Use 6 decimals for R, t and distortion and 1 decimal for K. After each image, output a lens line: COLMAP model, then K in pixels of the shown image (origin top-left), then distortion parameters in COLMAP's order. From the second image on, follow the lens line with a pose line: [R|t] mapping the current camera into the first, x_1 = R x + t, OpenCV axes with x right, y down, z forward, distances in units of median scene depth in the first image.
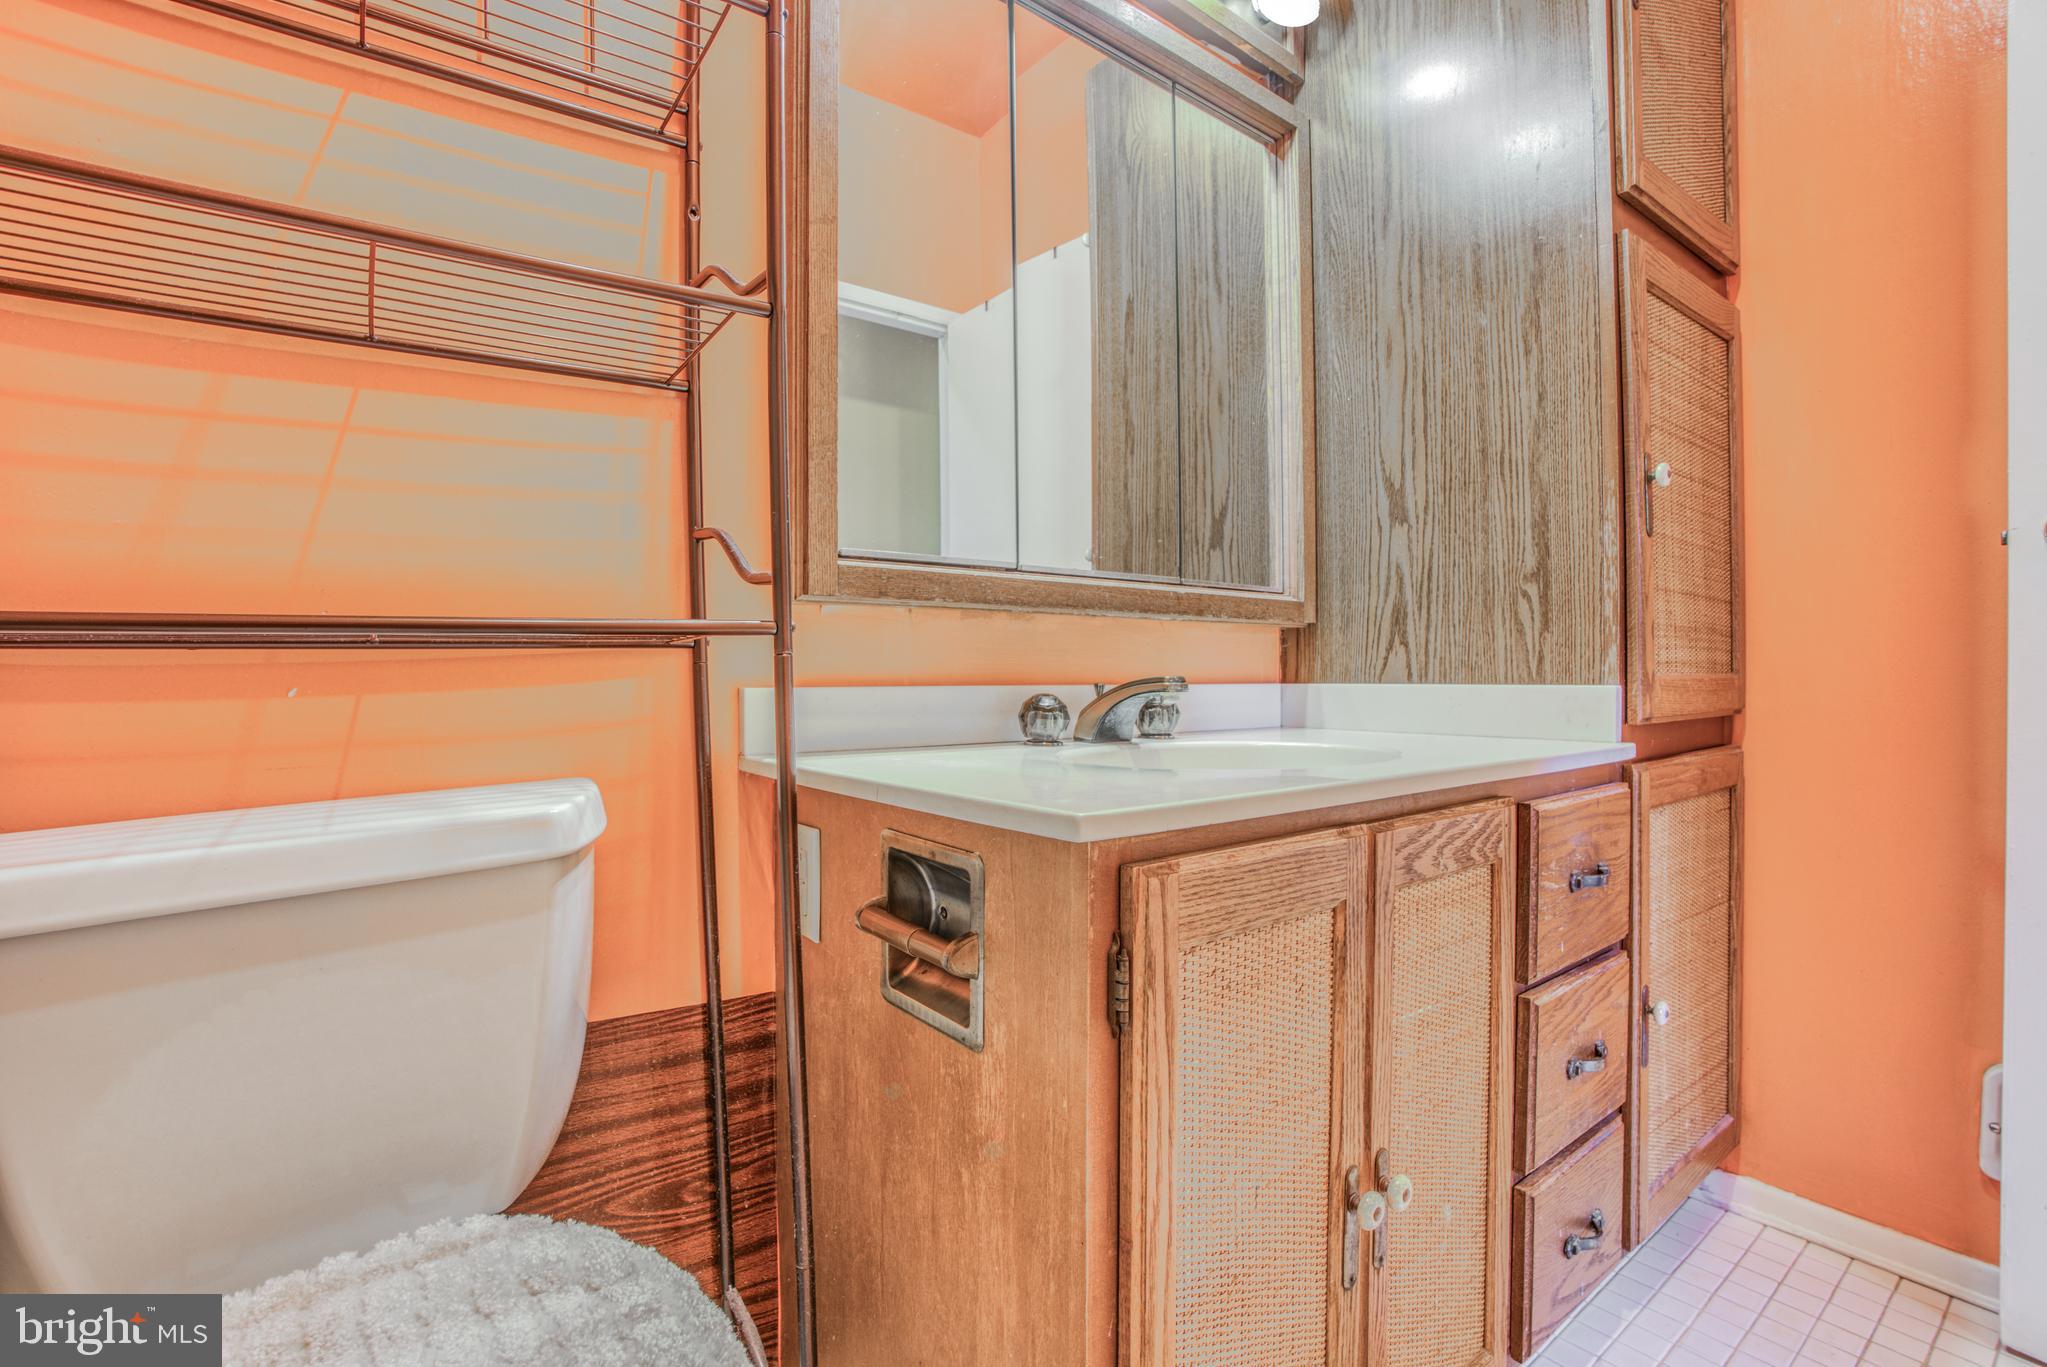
lens RADIAL K [[943.9, 0, 1020.0], [0, 943.9, 679.2], [0, 0, 1]] dist [-0.033948, 0.004655]
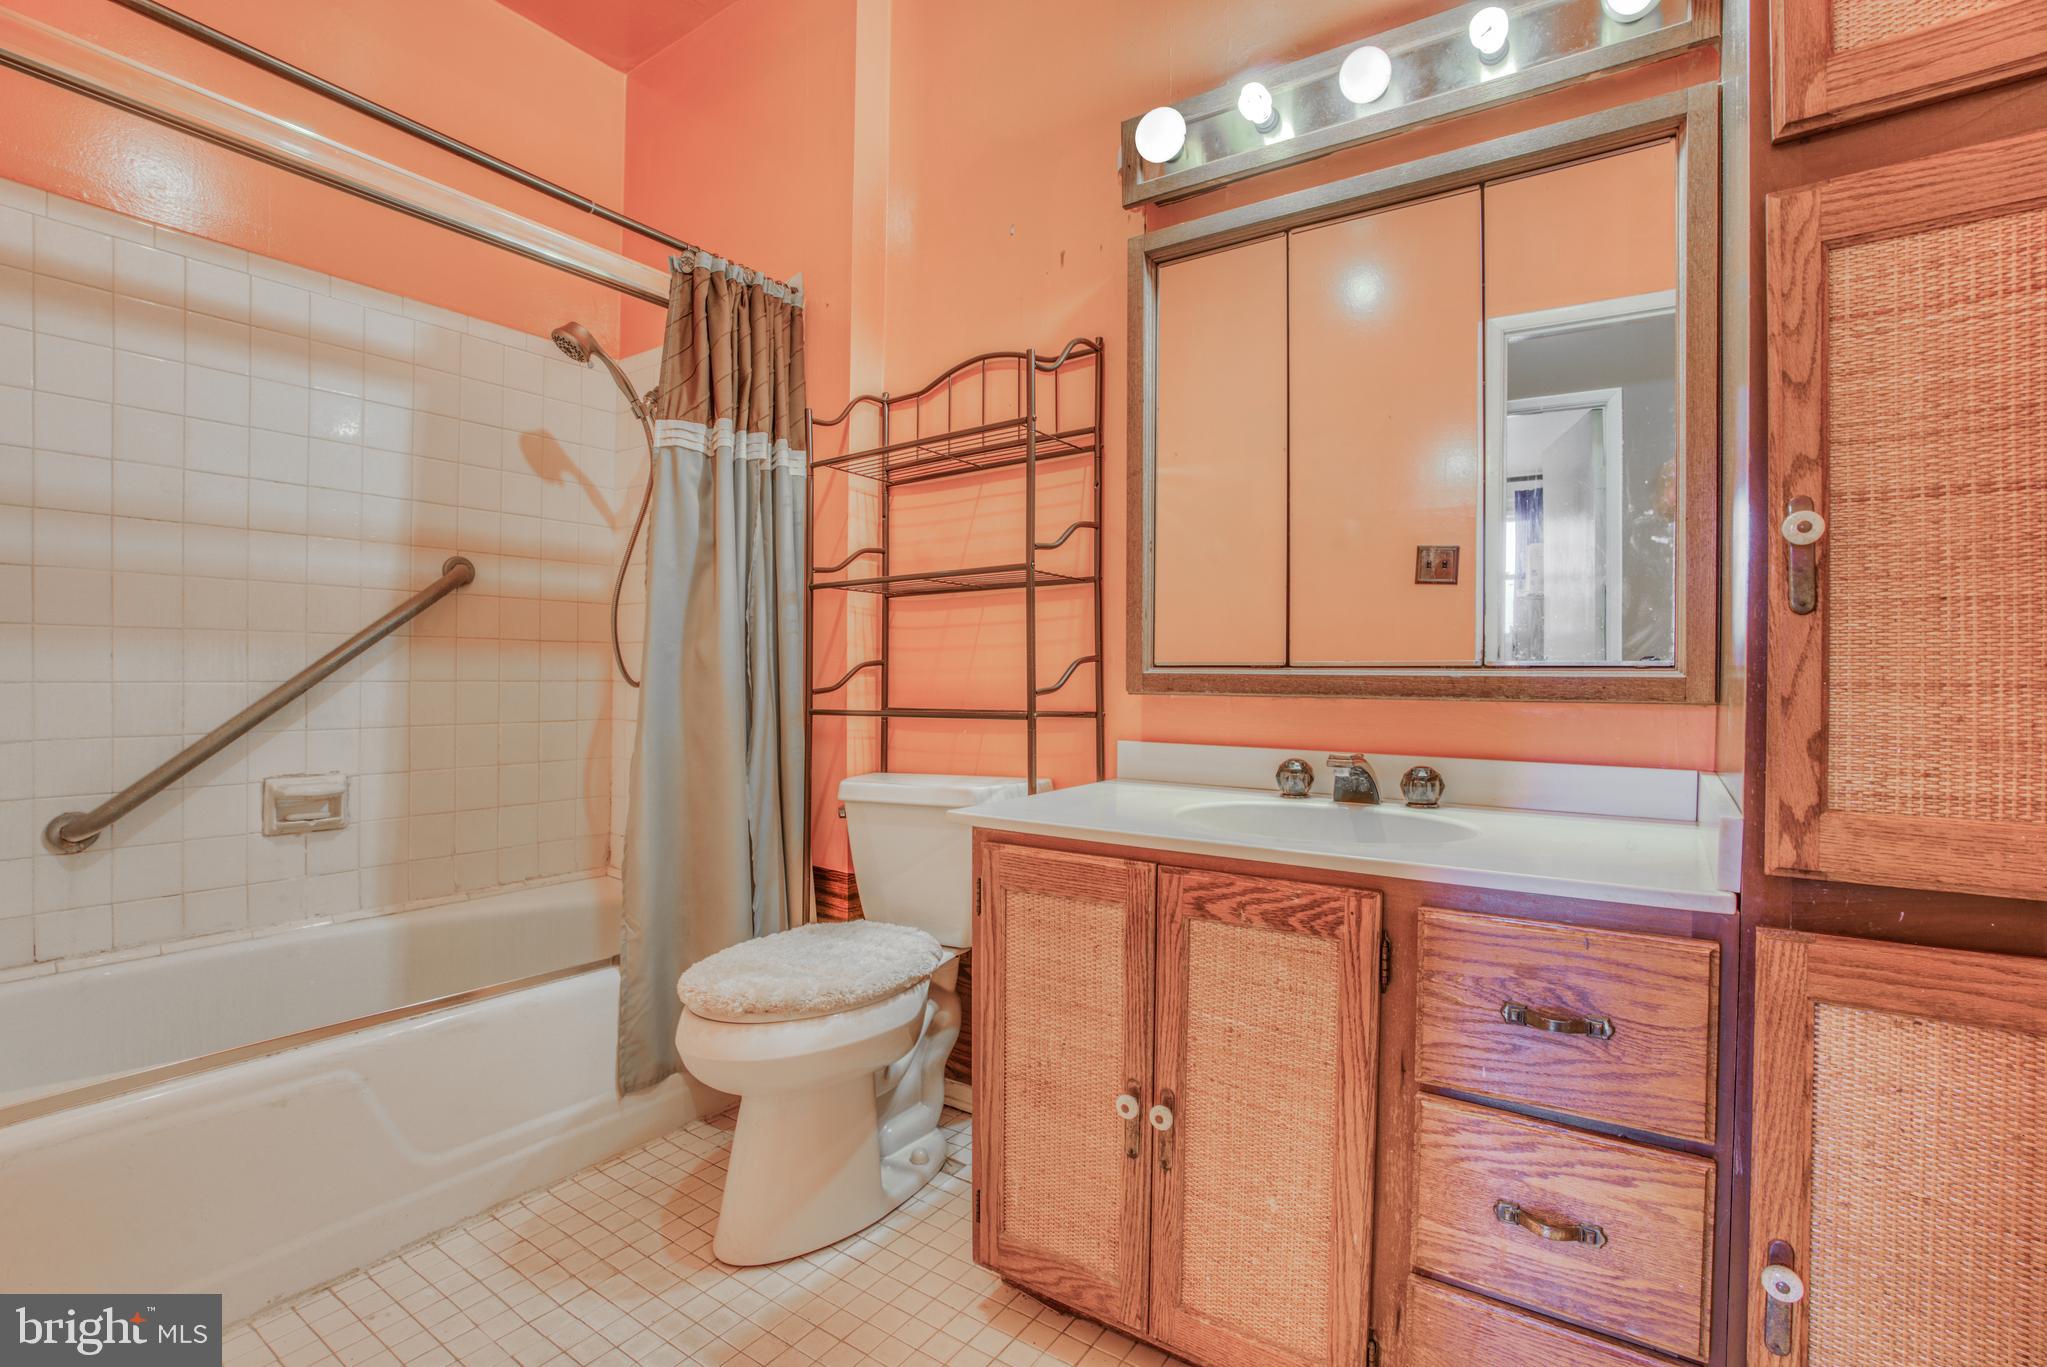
lens RADIAL K [[943.9, 0, 1017.2], [0, 943.9, 684.3], [0, 0, 1]] dist [-0.033948, 0.004655]
pose [[0.316583, 0.013893, -0.948463, 1.389499], [-0.017250, 0.999812, 0.008887, -0.114188], [0.948408, 0.013548, 0.316763, 0.250923]]
